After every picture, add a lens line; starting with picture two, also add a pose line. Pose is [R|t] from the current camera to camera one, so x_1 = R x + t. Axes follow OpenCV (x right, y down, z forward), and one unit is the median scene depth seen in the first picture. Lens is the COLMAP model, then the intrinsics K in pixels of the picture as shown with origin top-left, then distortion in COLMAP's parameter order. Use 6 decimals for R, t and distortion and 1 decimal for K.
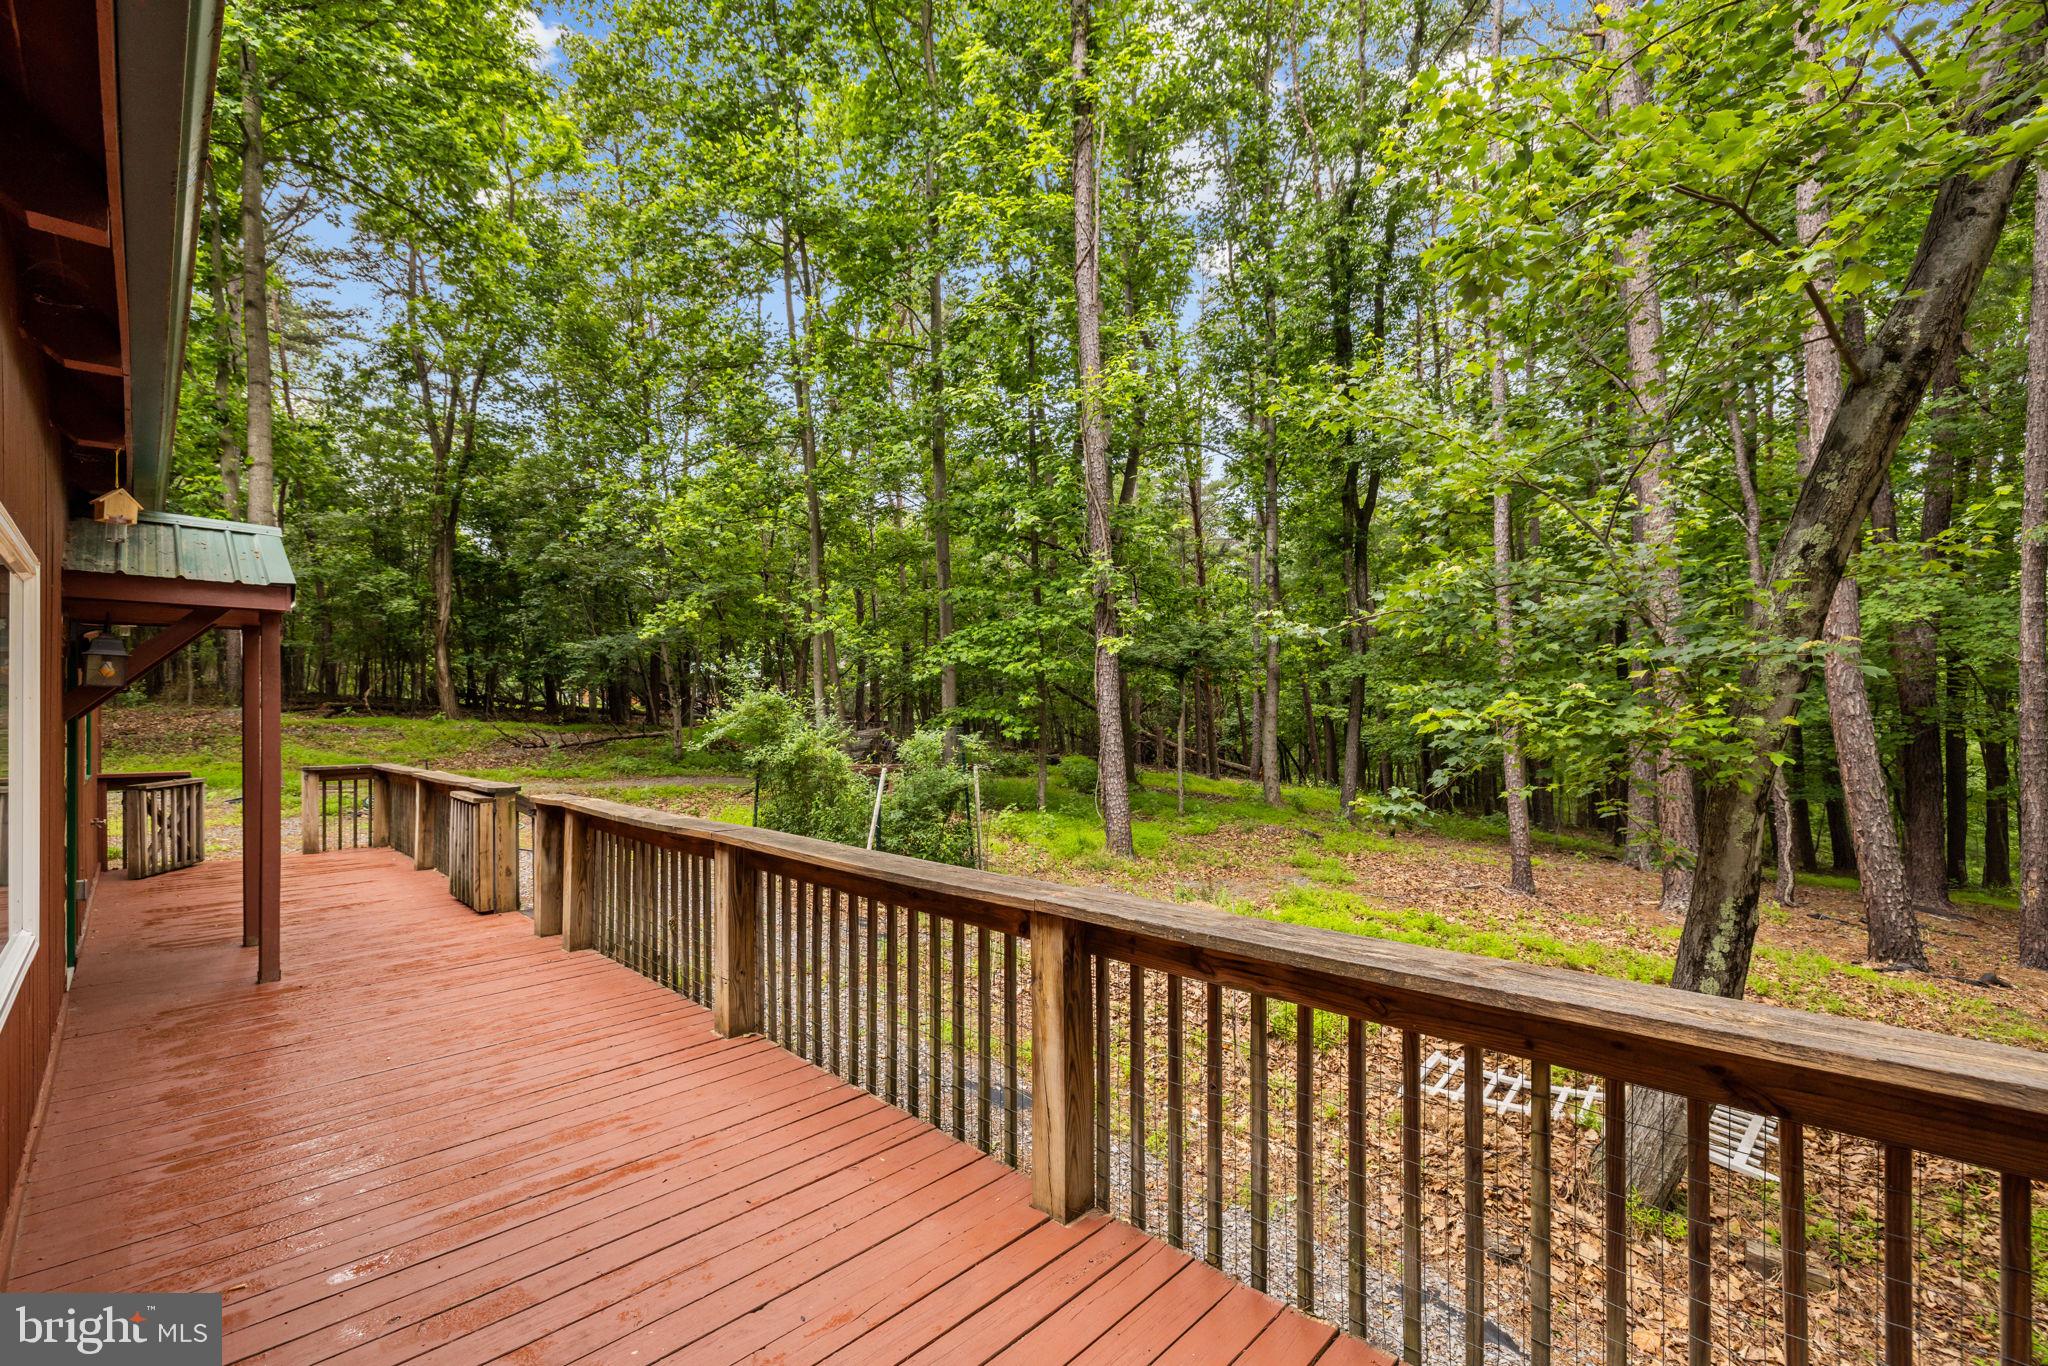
lens RADIAL K [[887.0, 0, 1020.9], [0, 887.0, 699.5], [0, 0, 1]] dist [0.000235, 0.000080]
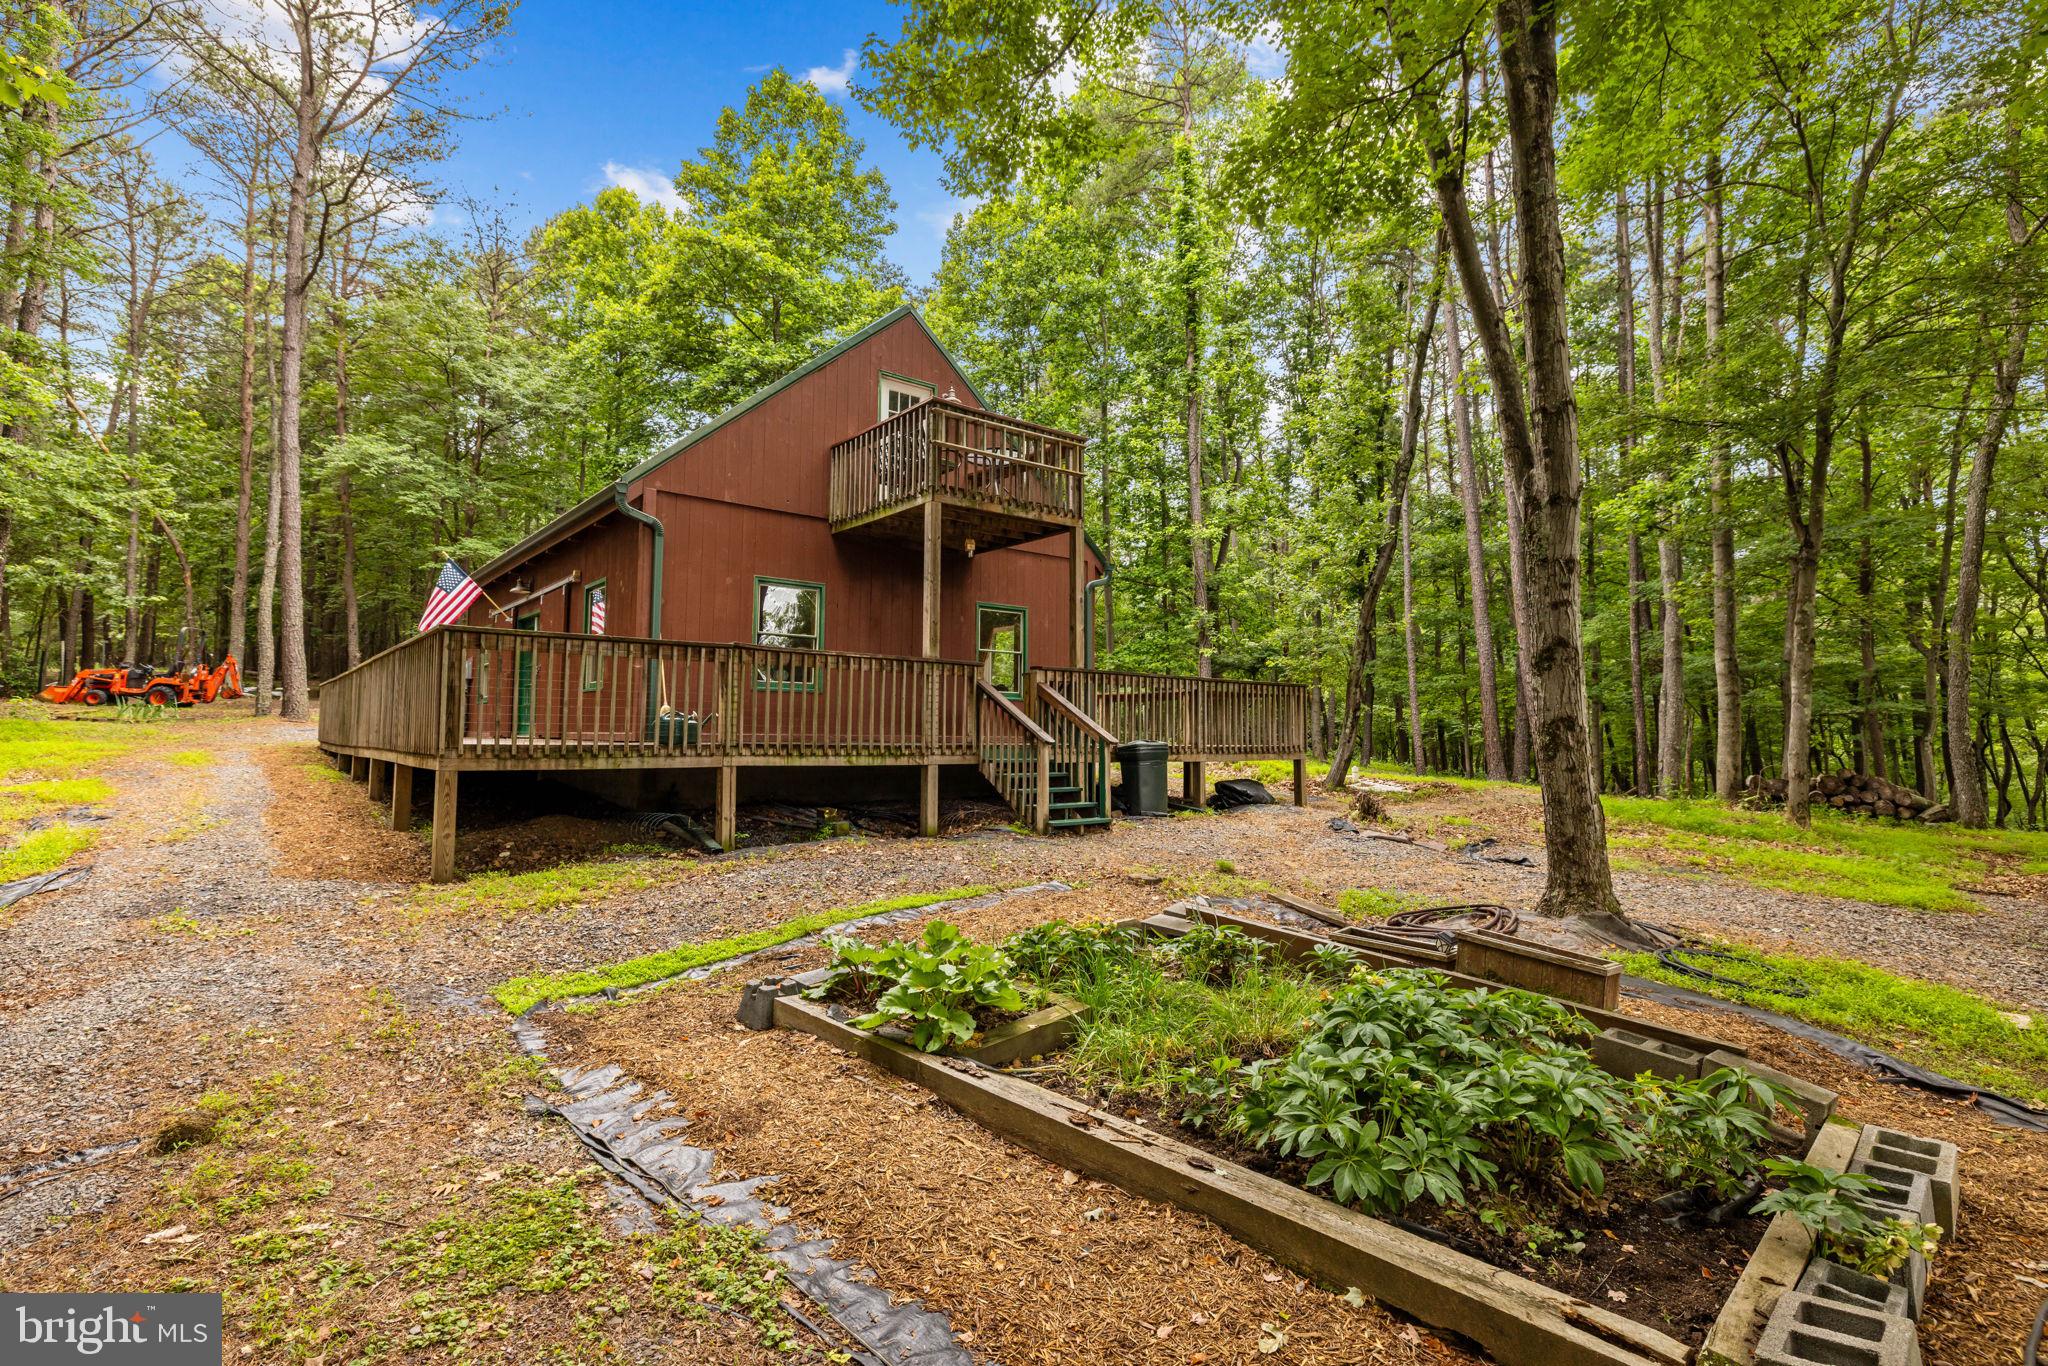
lens RADIAL K [[971.6, 0, 1014.1], [0, 971.6, 660.9], [0, 0, 1]] dist [0.002108, 0.001482]
pose [[0.993614, 0.002556, -0.112806, -0.070113], [-0.009881, 0.997874, -0.064423, 0.085298], [0.112402, 0.065126, 0.991526, -1.029510]]
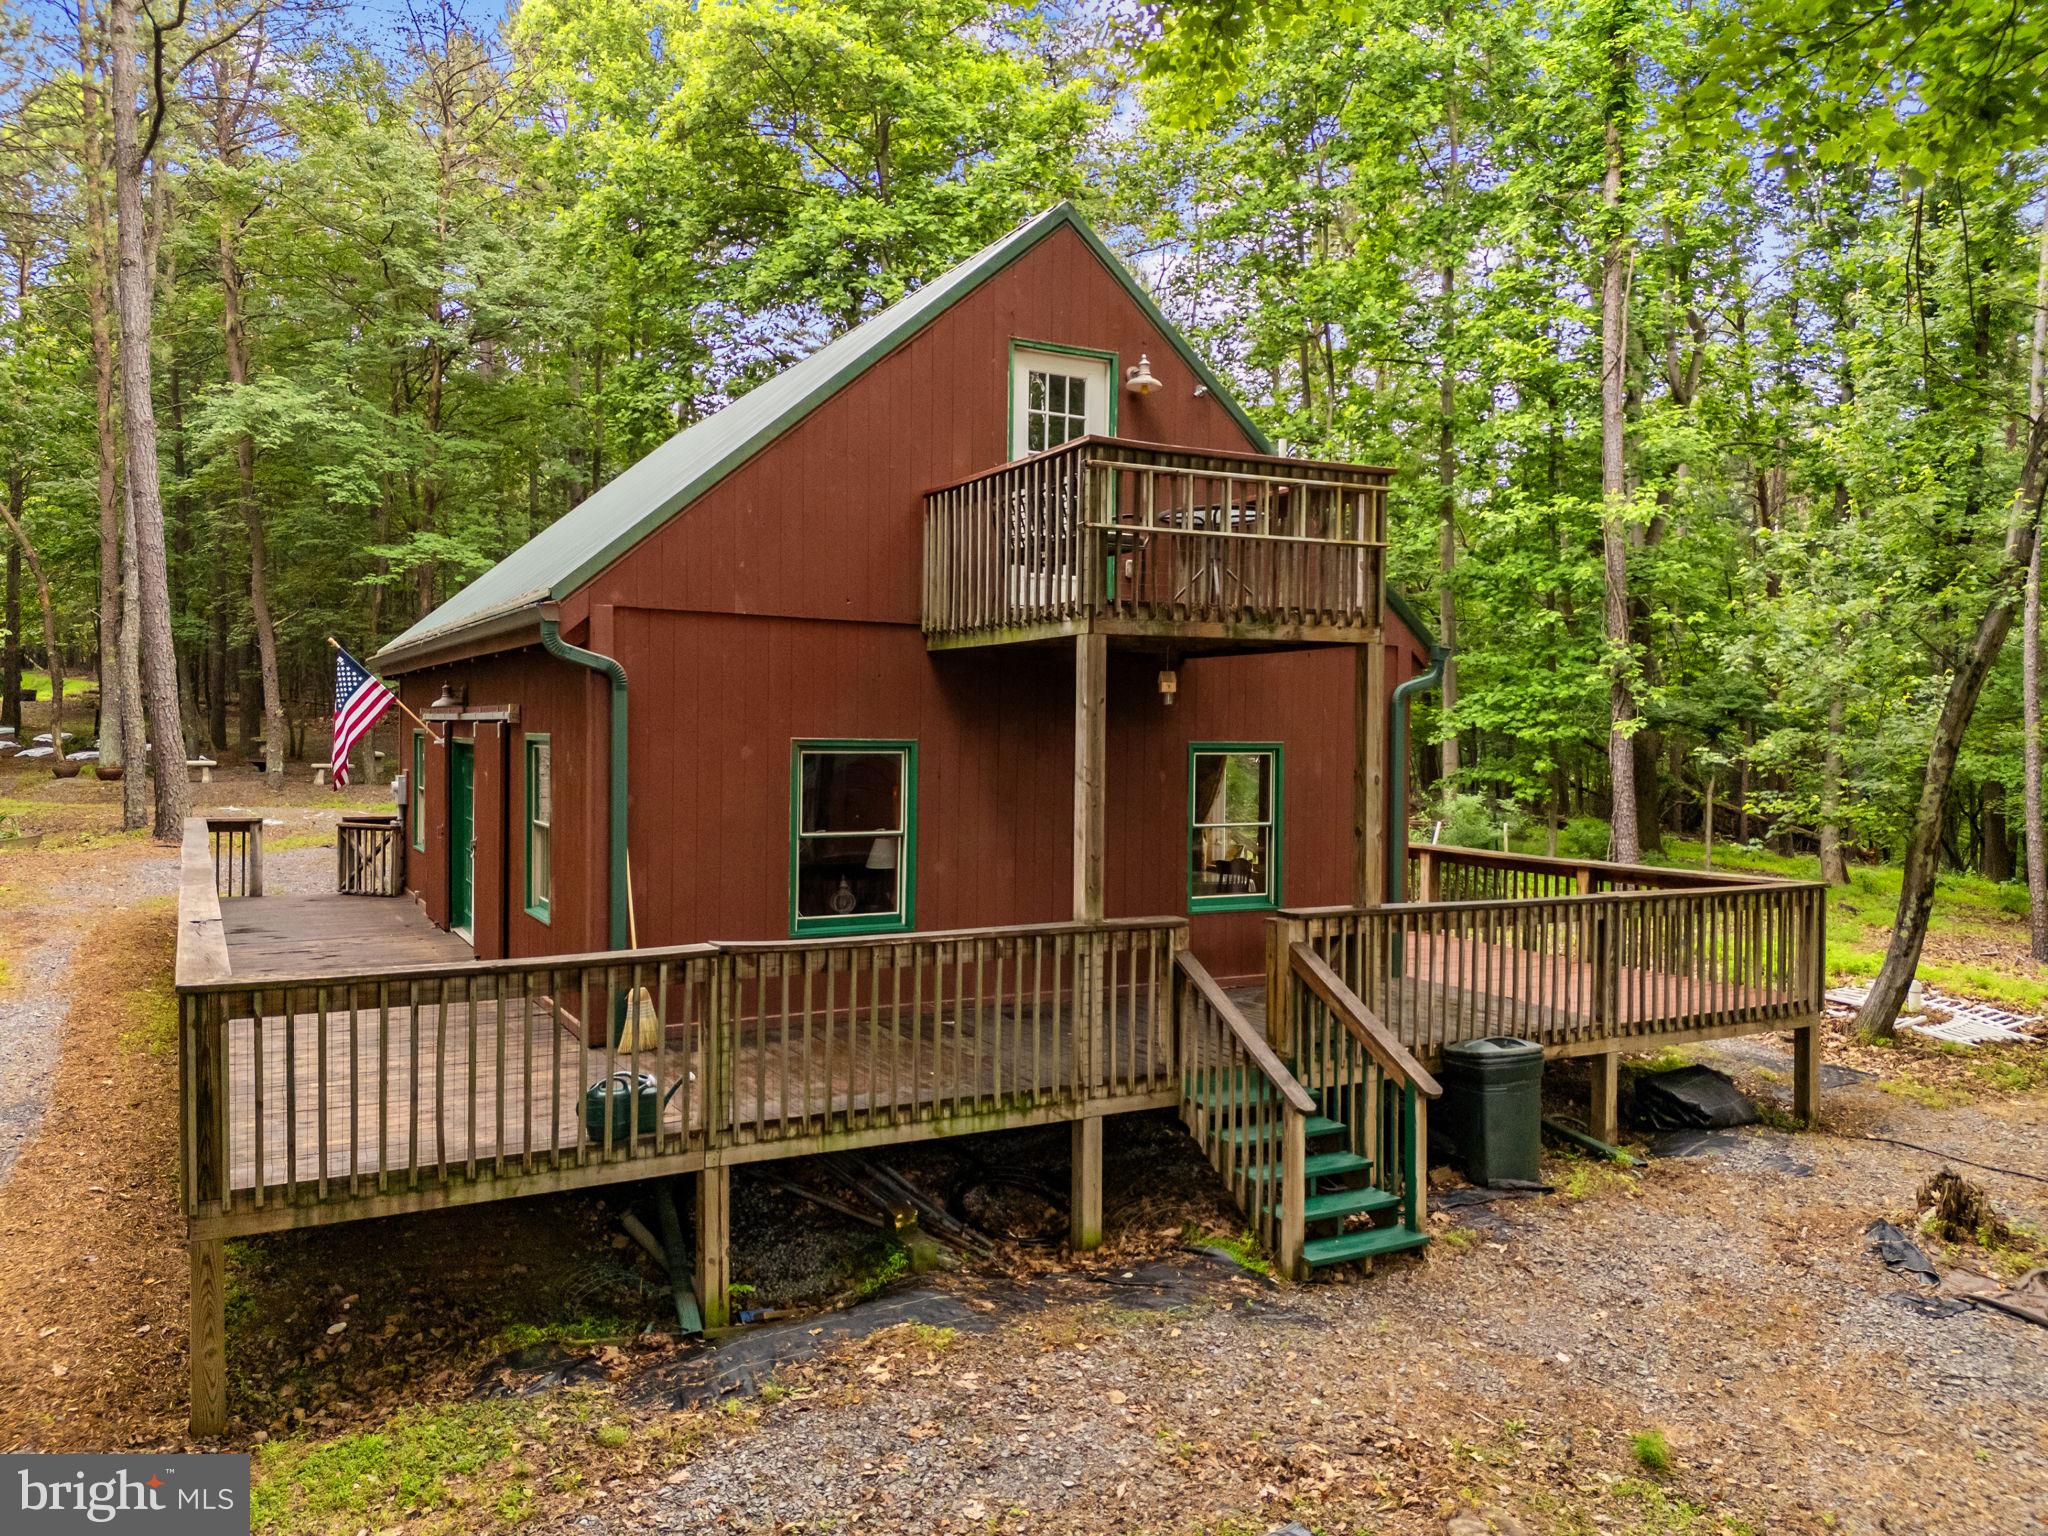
lens RADIAL K [[1514.7, 0, 1031.3], [0, 1514.7, 758.4], [0, 0, 1]] dist [0.055278, -0.025992]
pose [[0.958699, 0.020118, -0.283709, -0.061187], [-0.011475, 0.999419, 0.032091, -0.057616], [0.284190, -0.027510, 0.958373, -0.909219]]
